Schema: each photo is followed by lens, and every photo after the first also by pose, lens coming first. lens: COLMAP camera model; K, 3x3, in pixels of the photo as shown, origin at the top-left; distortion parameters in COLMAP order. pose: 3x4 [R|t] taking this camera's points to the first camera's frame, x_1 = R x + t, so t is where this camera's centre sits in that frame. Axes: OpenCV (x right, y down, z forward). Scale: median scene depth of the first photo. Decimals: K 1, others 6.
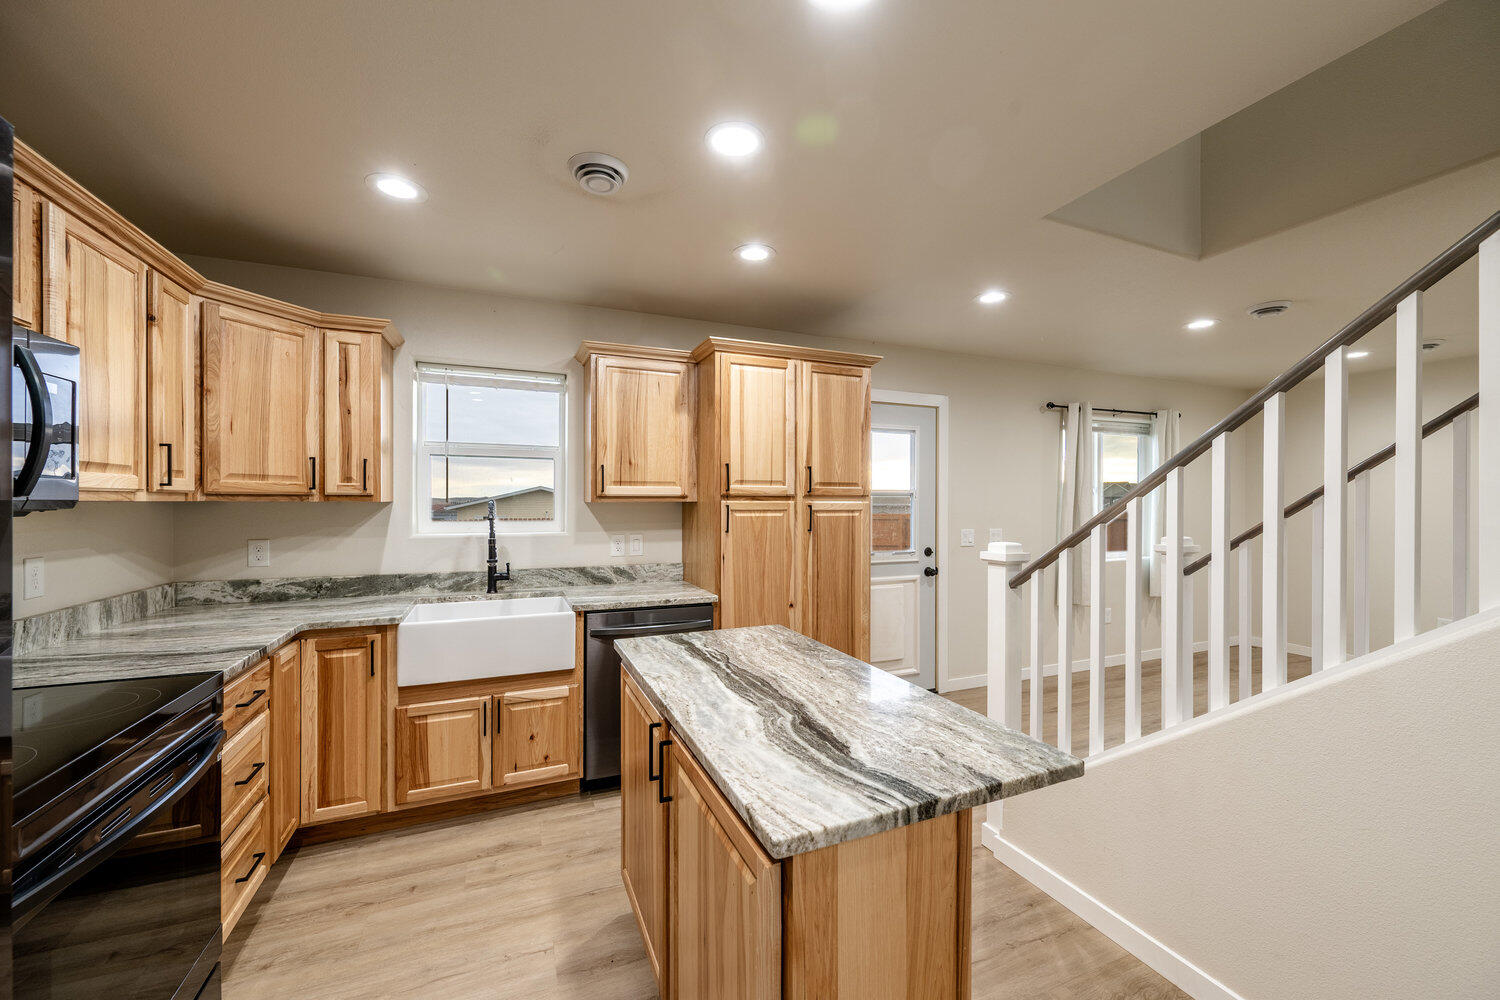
lens RADIAL K [[580.3, 0, 754.3], [0, 580.3, 504.4], [0, 0, 1]] dist [-0.000876, -0.000038]
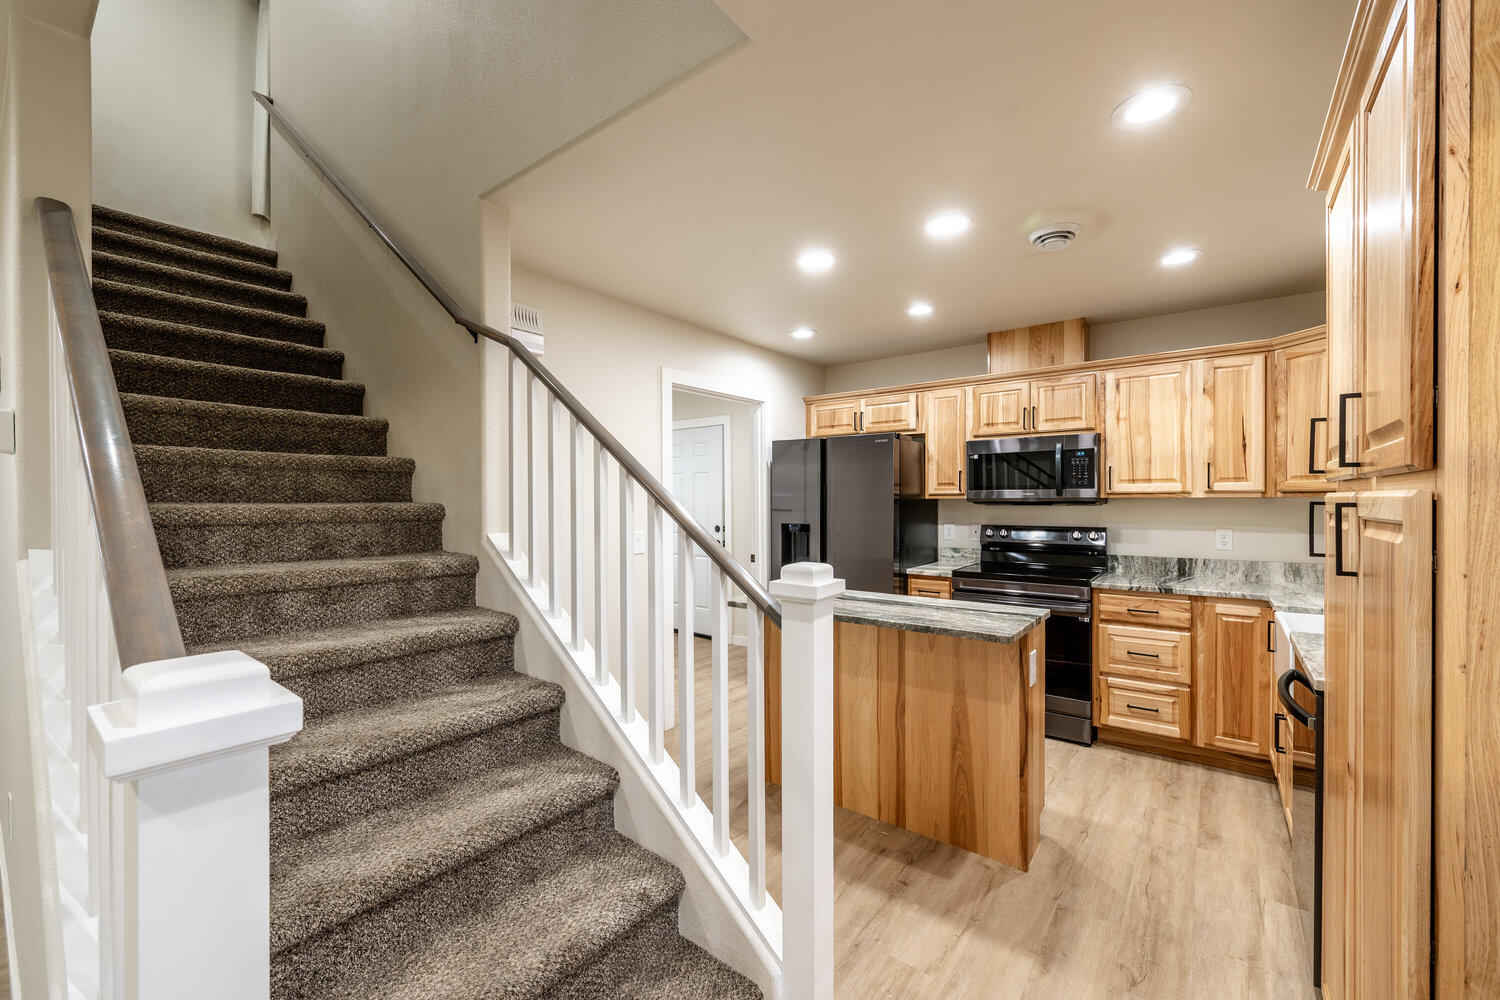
lens RADIAL K [[609.0, 0, 750.0], [0, 609.0, 500.0], [0, 0, 1]] dist [-0.000001, -0.000004]
pose [[-0.872420, 0.004574, -0.488736, 0.875752], [0.002908, 0.999987, 0.004169, -0.009665], [0.488749, 0.002216, -0.872422, 1.677455]]
